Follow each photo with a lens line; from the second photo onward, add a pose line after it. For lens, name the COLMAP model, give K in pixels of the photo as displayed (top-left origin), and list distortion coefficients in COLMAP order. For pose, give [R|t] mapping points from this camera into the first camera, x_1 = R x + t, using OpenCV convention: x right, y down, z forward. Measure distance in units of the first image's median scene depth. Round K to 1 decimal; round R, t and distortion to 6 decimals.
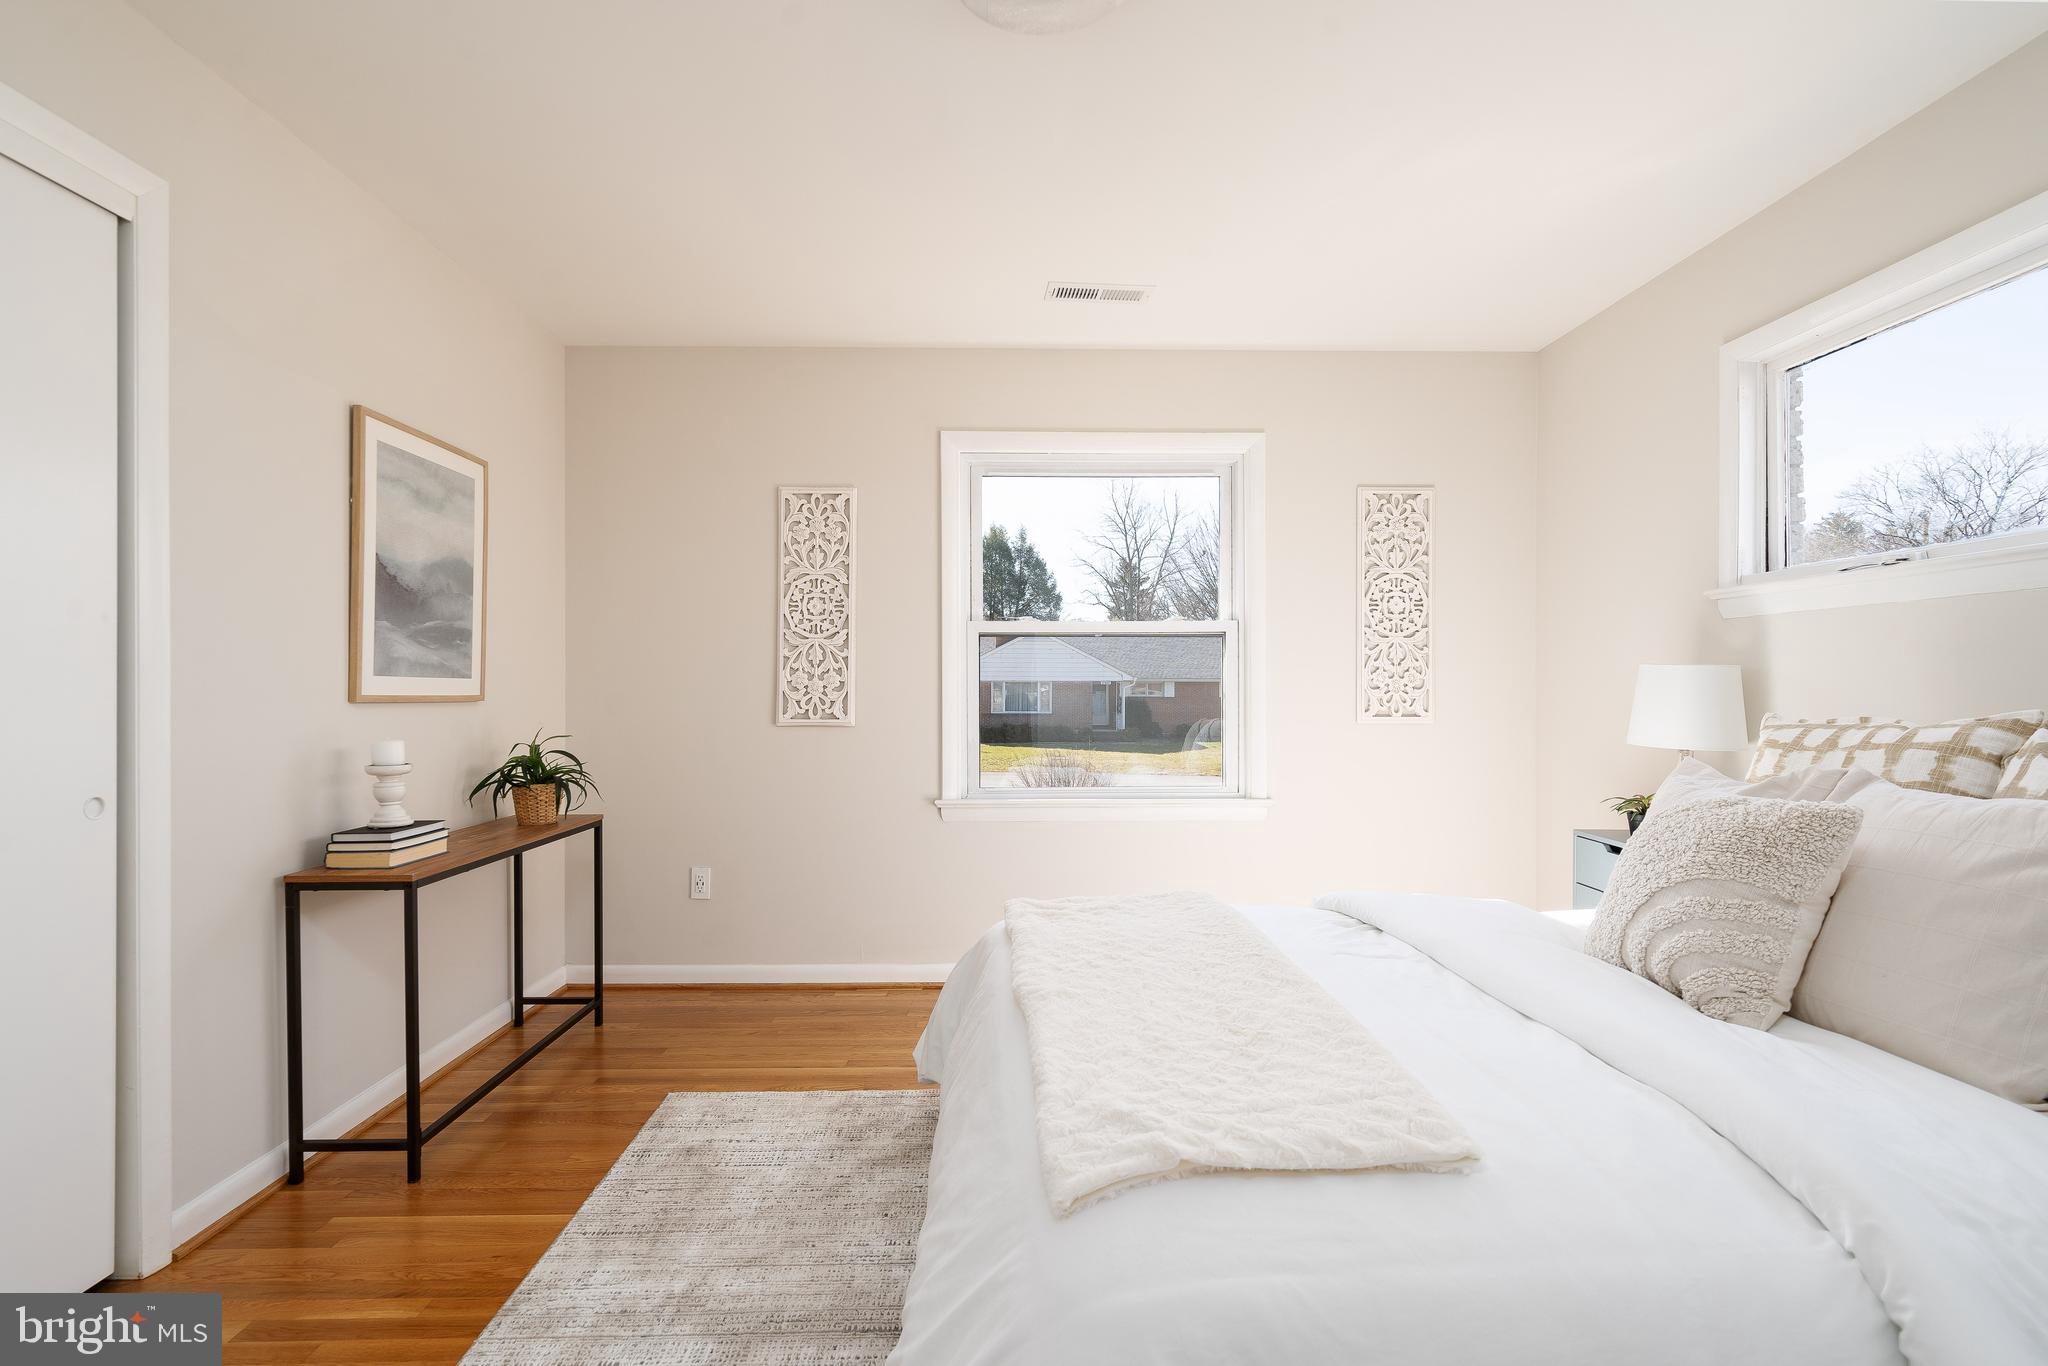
lens RADIAL K [[966.9, 0, 1020.6], [0, 966.9, 687.9], [0, 0, 1]] dist [0.000846, 0.000943]
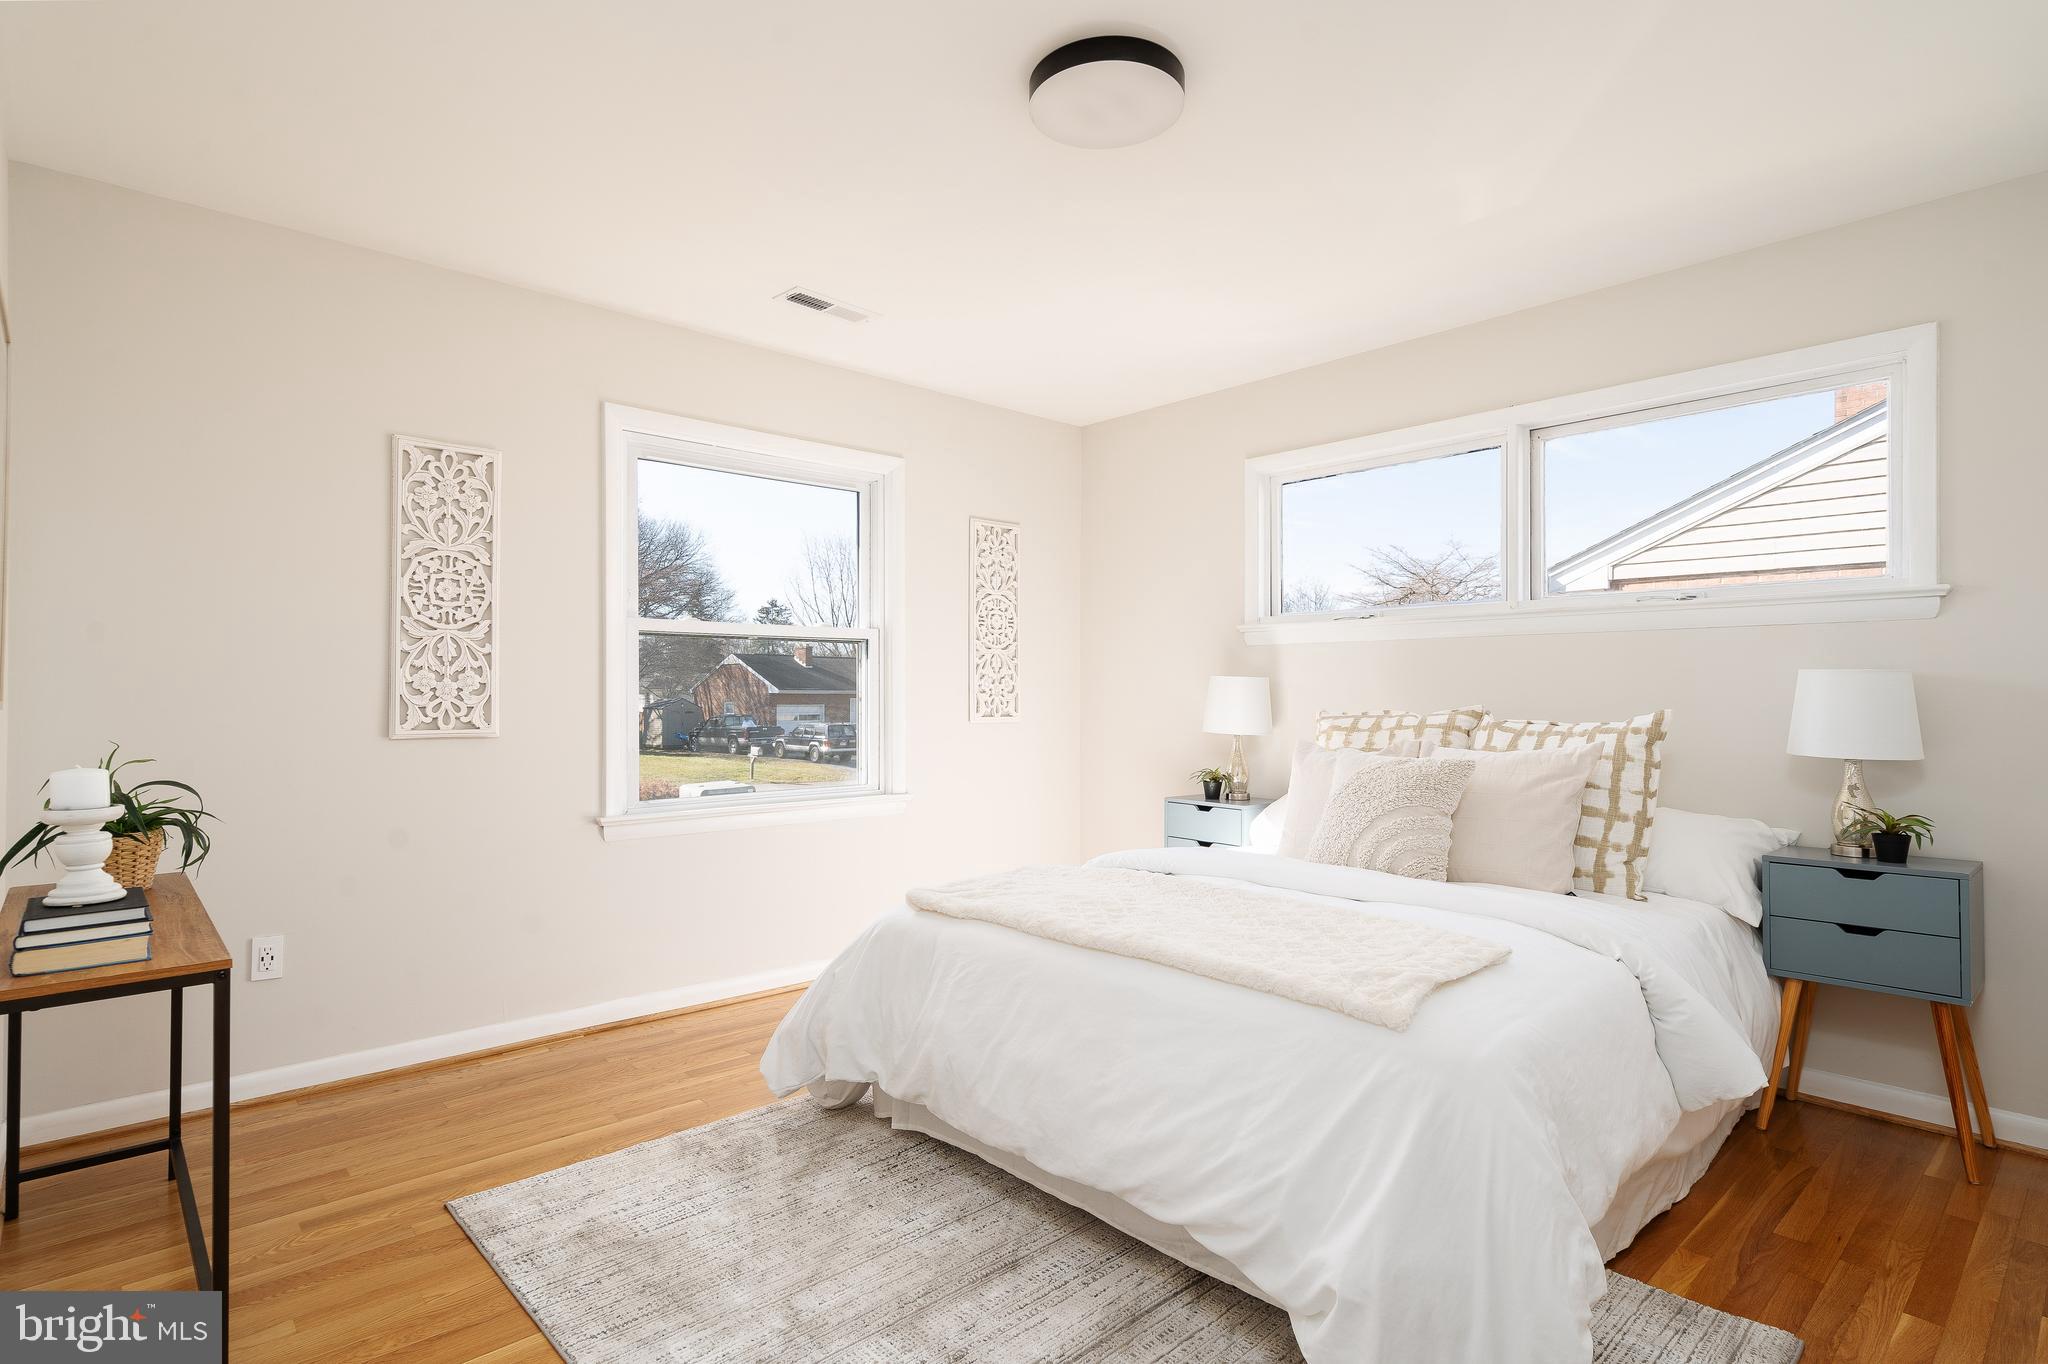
lens RADIAL K [[1025.6, 0, 1020.5], [0, 1025.6, 679.9], [0, 0, 1]] dist [0.005414, -0.001169]
pose [[0.754919, 0.009263, 0.655752, -0.412975], [-0.002566, 0.999934, -0.011170, -0.000599], [-0.655812, 0.006750, 0.754894, 0.039006]]
